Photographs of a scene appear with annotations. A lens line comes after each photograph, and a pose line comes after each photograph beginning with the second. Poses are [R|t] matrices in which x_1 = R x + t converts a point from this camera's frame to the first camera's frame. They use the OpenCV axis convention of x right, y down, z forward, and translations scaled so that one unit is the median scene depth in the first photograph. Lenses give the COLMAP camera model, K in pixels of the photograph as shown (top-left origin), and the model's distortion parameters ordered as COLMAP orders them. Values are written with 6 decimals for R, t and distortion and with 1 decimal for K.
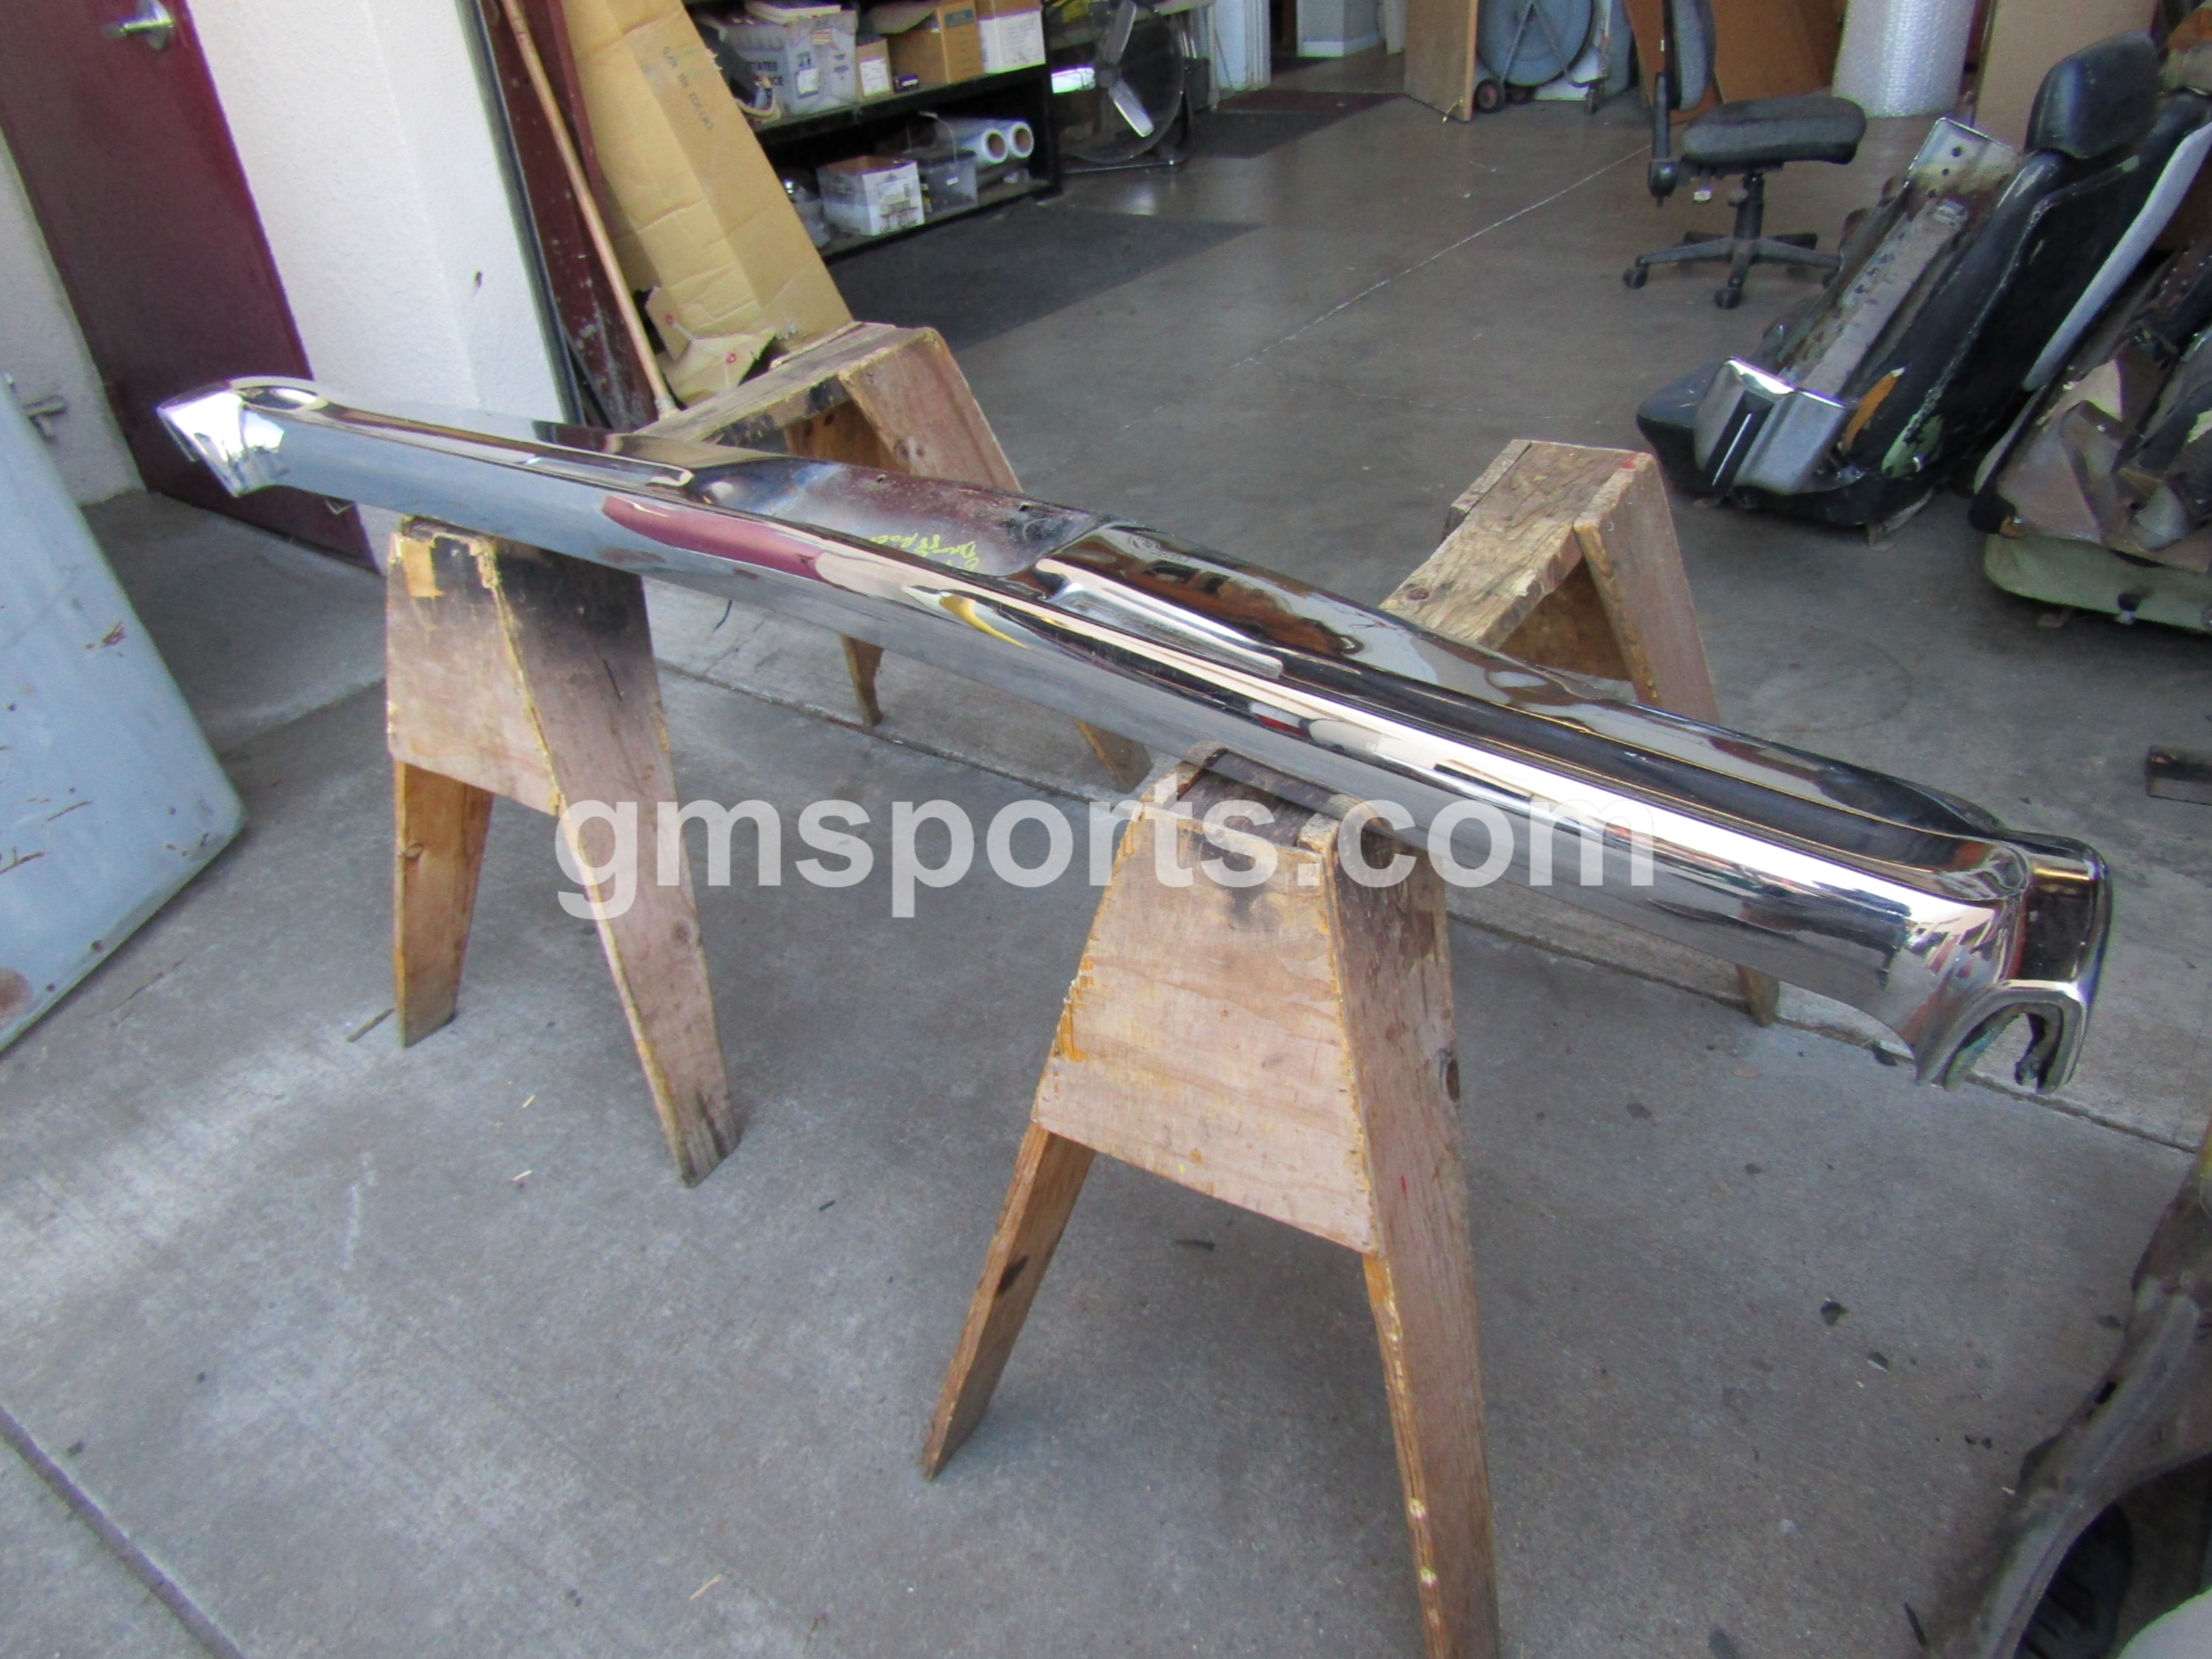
lens RADIAL K [[1572.8, 0, 1101.2], [0, 1572.8, 834.3], [0, 0, 1]] dist [-0.010961, 0.003059]
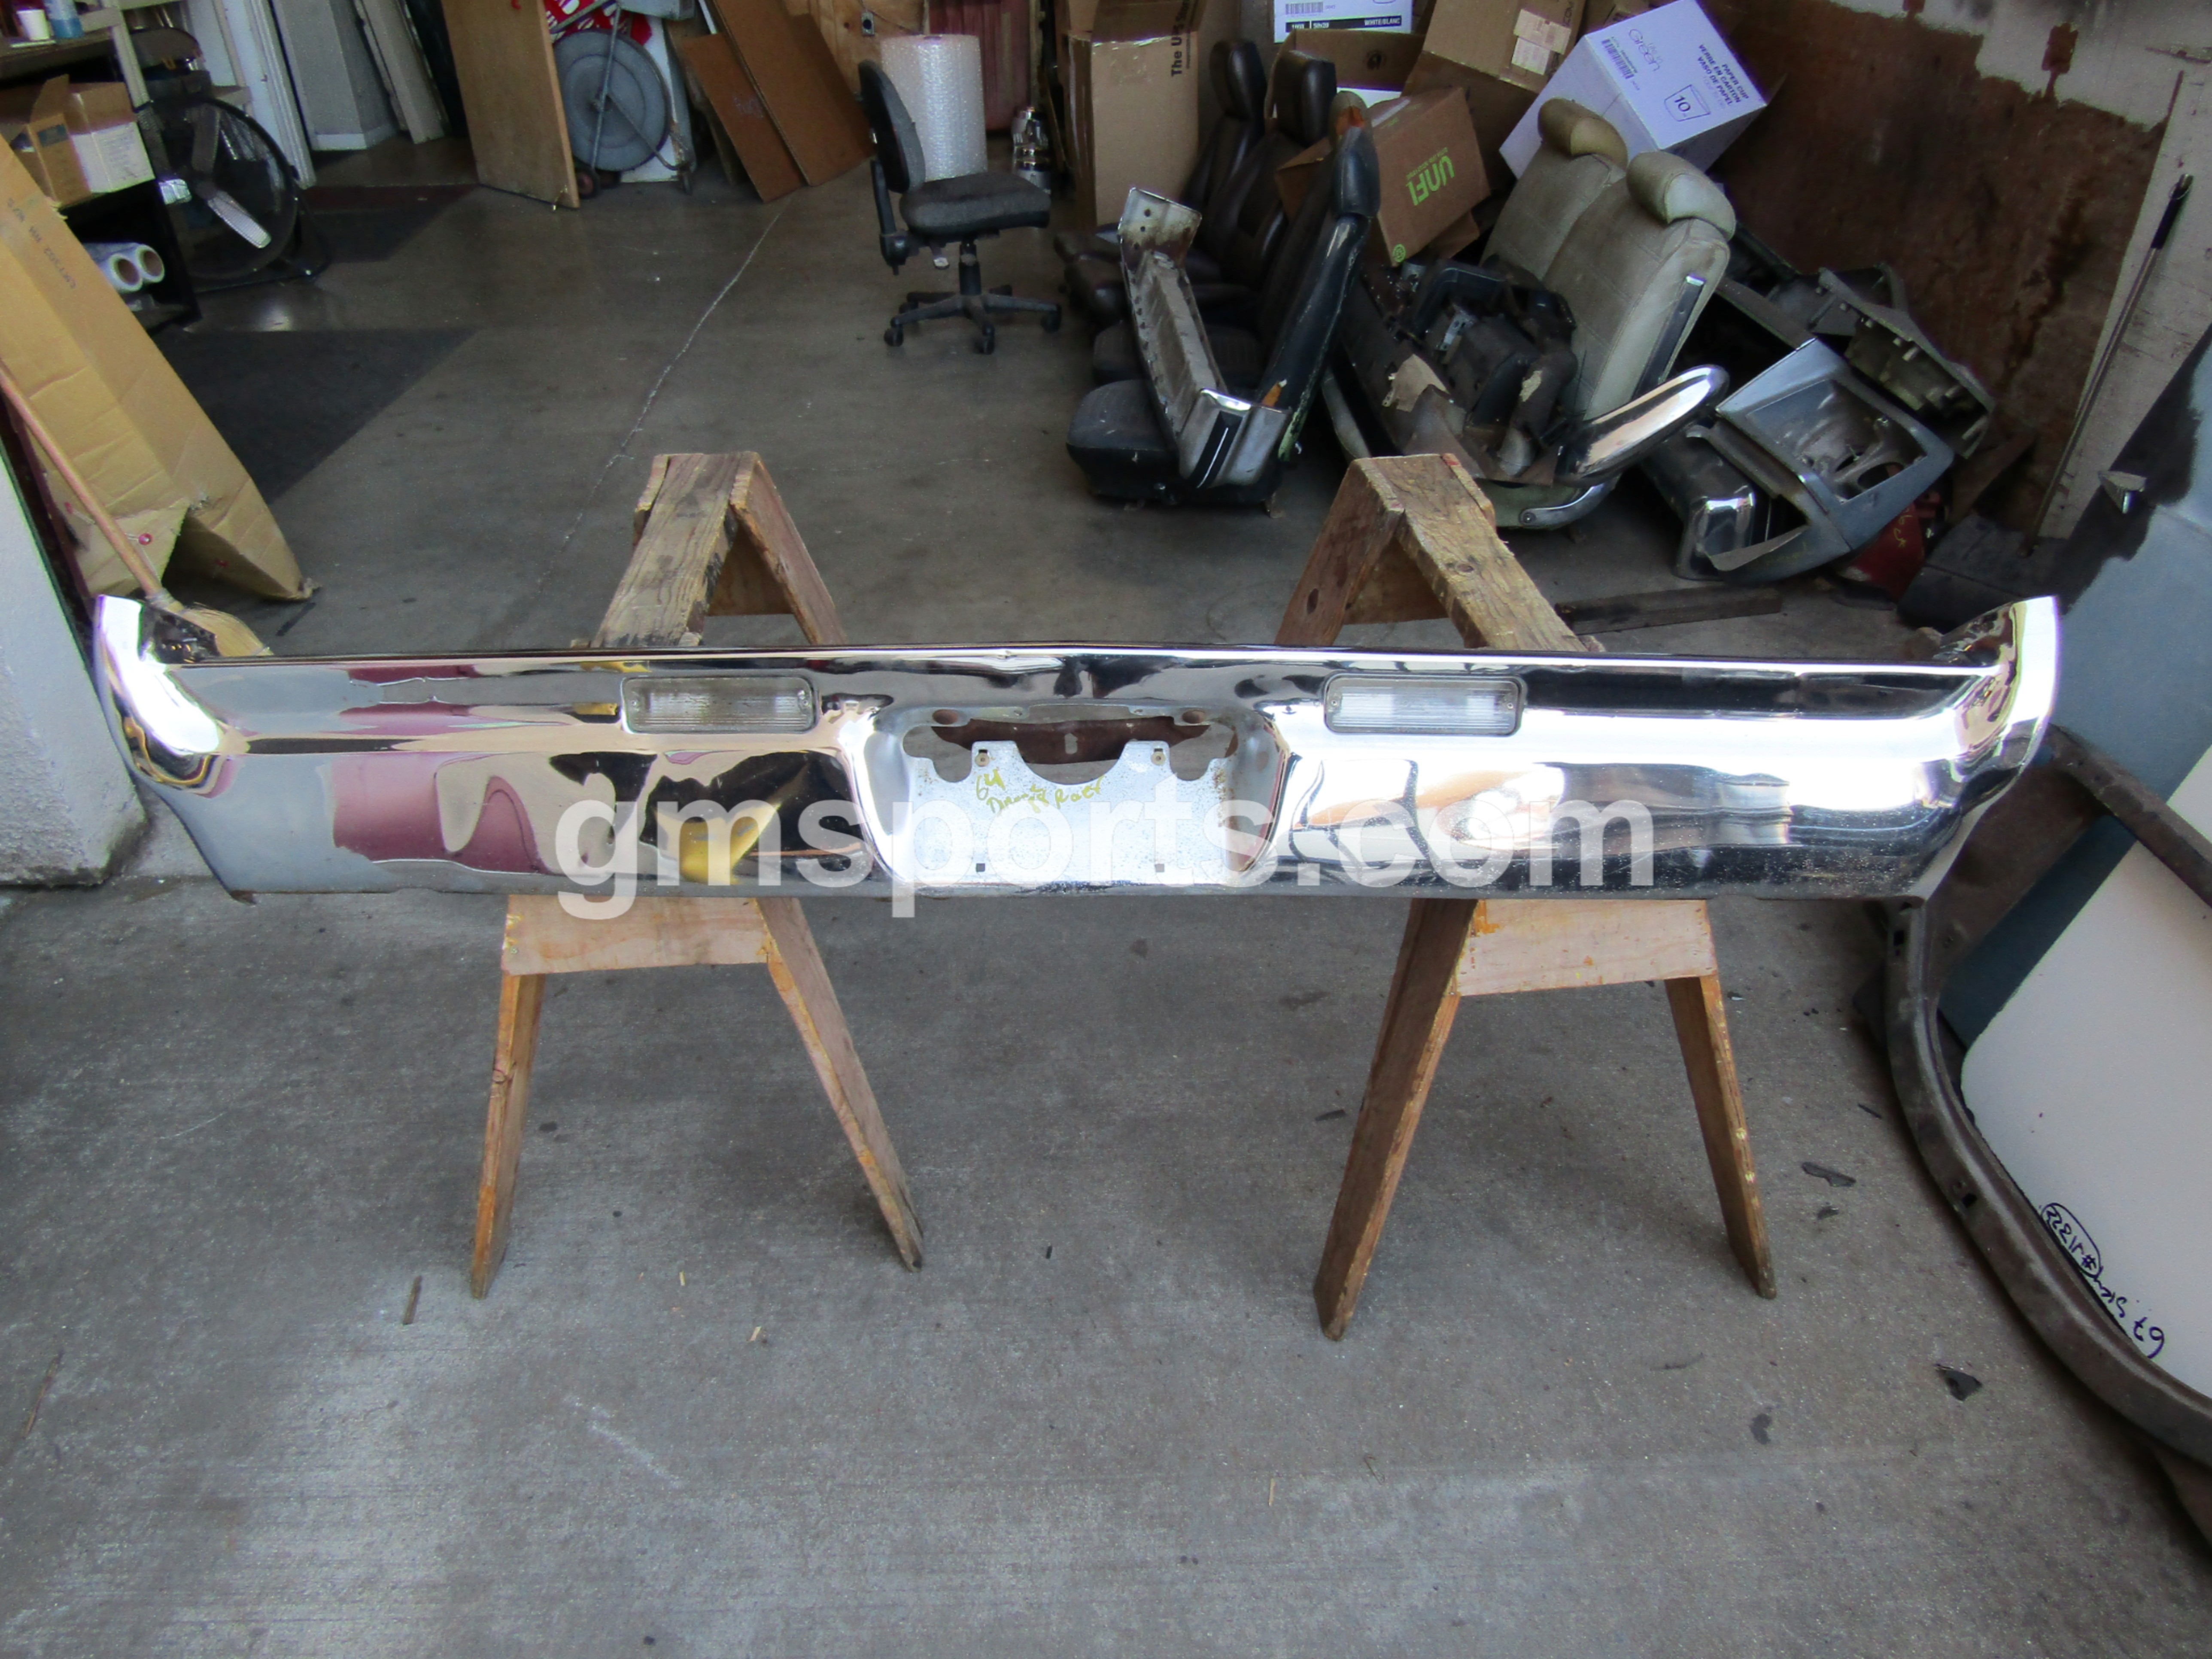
lens RADIAL K [[1572.8, 0, 1103.6], [0, 1572.8, 838.3], [0, 0, 1]] dist [-0.010961, 0.003059]
pose [[0.790310, -0.281716, 0.544102, -0.611996], [0.298590, 0.952526, 0.059482, -0.070402], [-0.535028, 0.115454, 0.836908, 0.013268]]
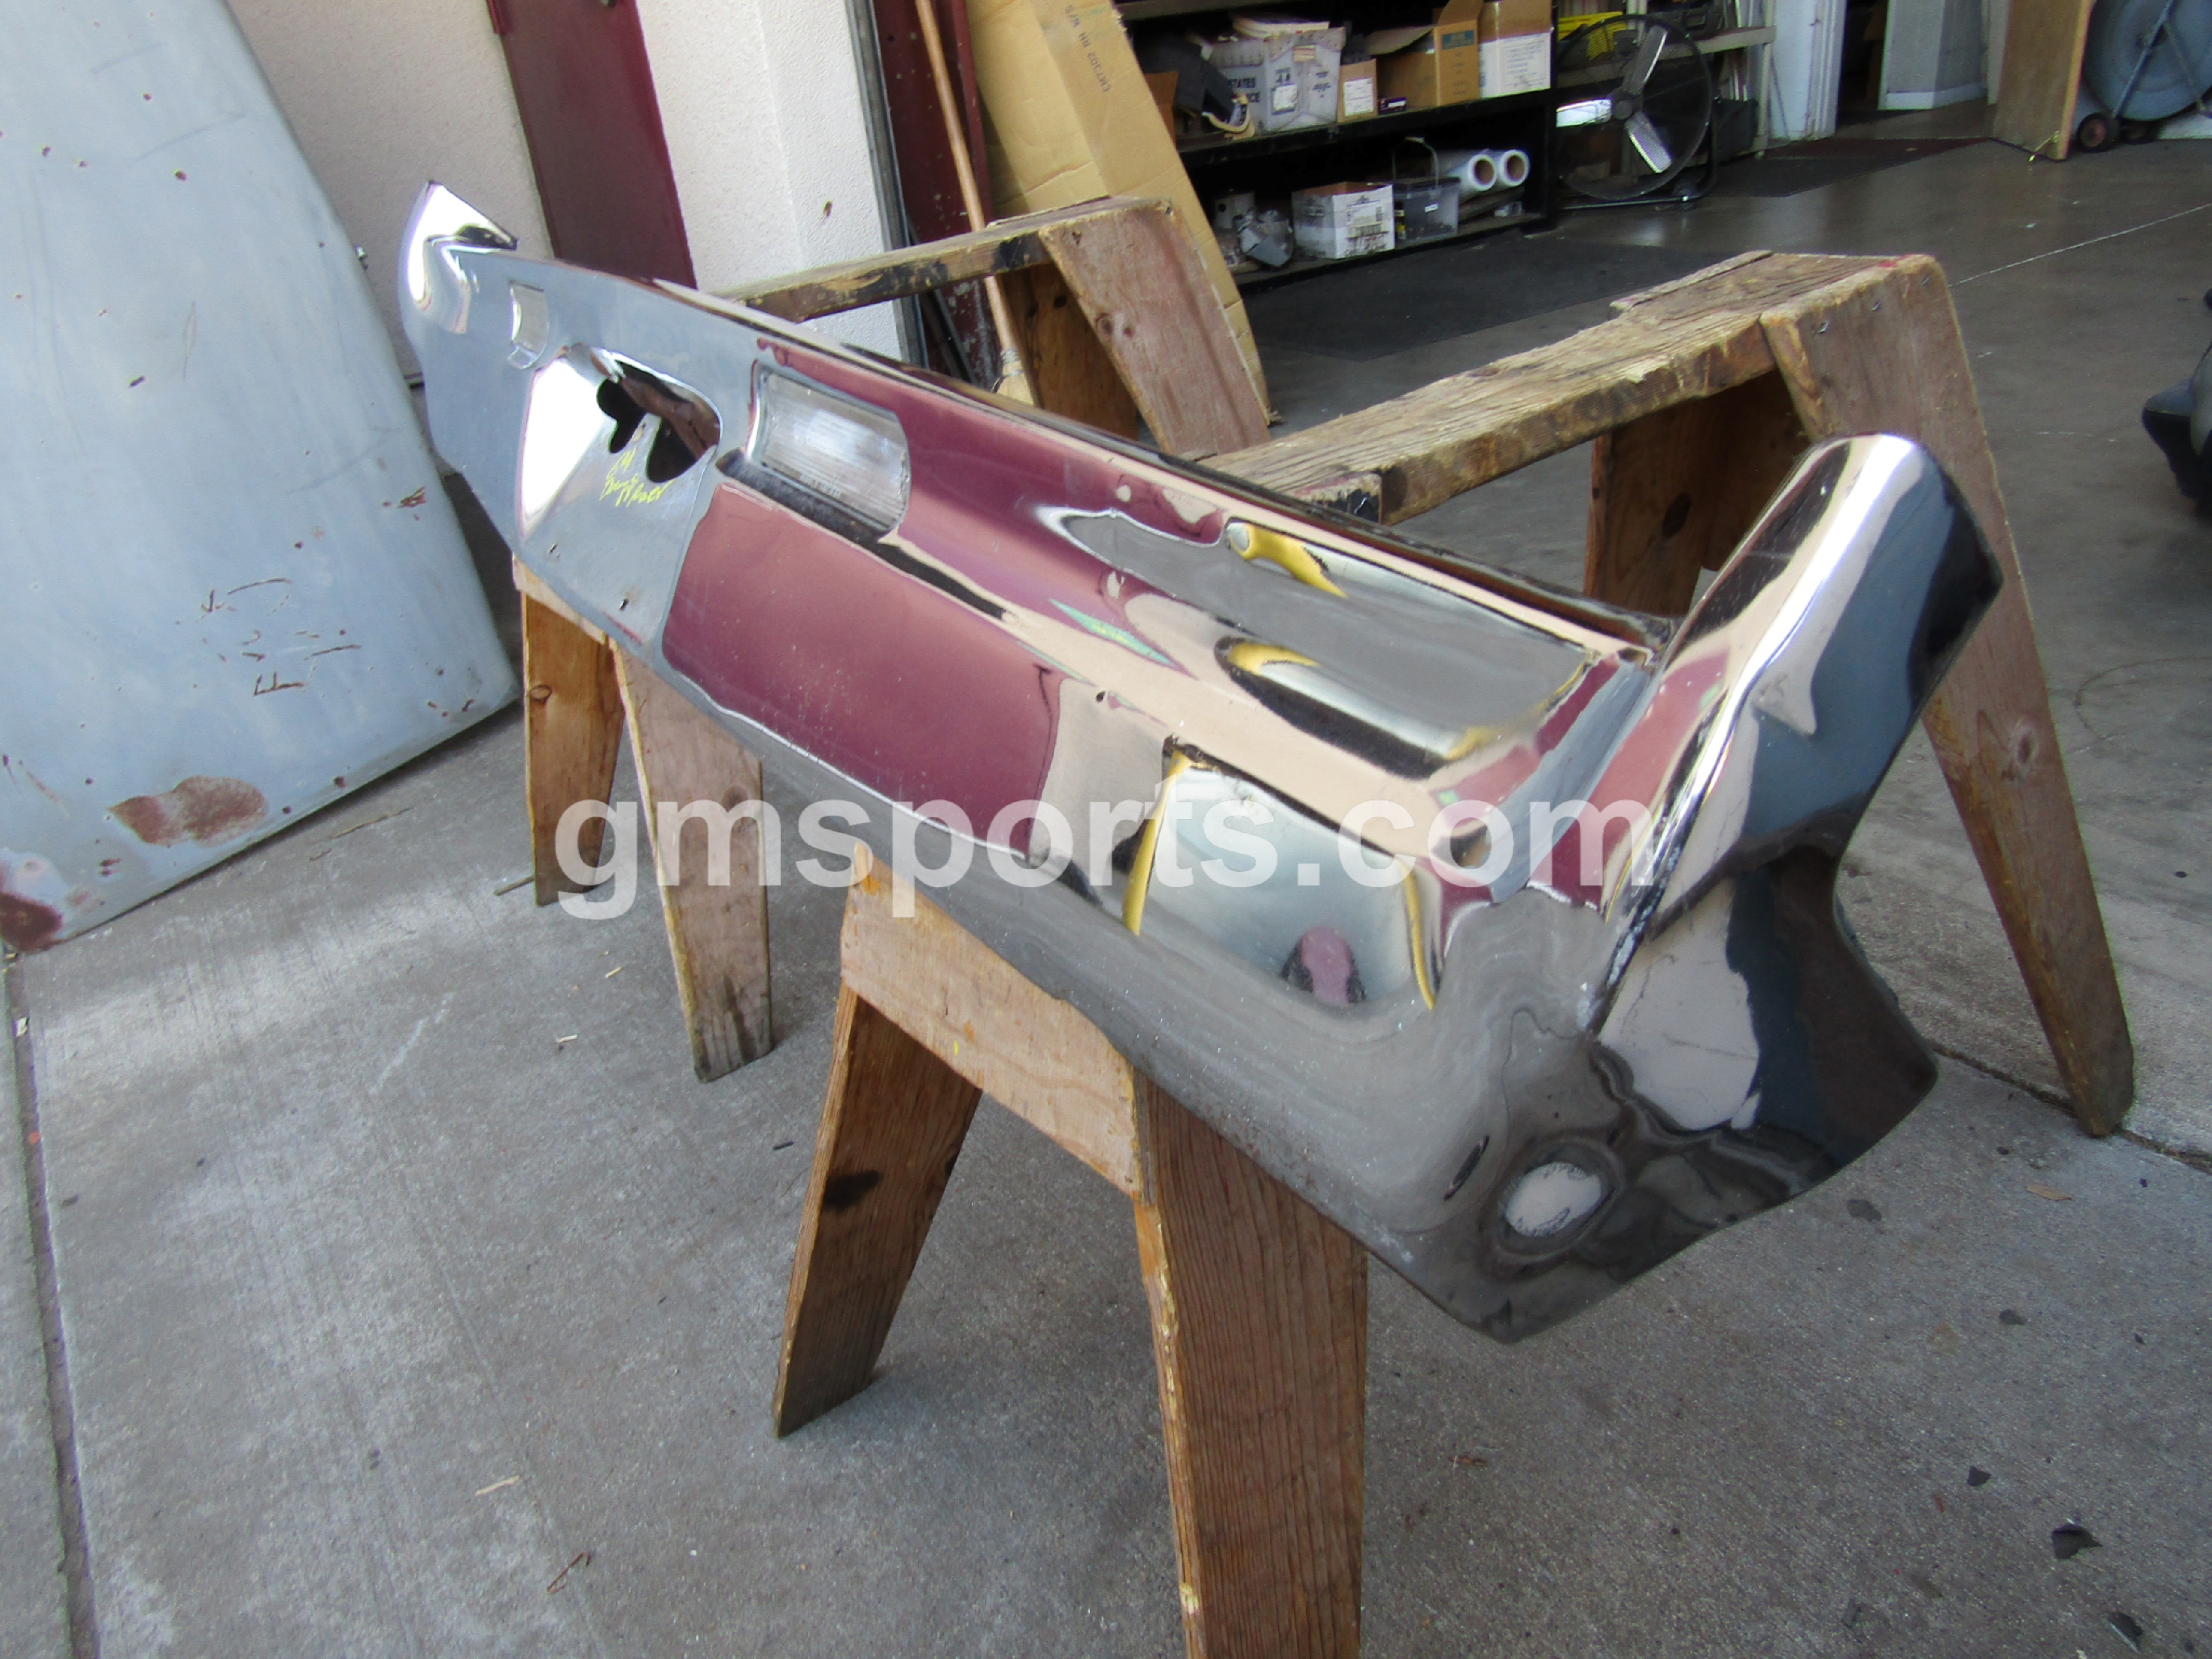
lens RADIAL K [[1572.8, 0, 1100.4], [0, 1572.8, 831.9], [0, 0, 1]] dist [-0.010961, 0.003059]
pose [[0.940078, 0.130479, -0.315007, 0.200636], [-0.149499, 0.988074, -0.036882, 0.077439], [0.306438, 0.081765, 0.948372, 0.184409]]
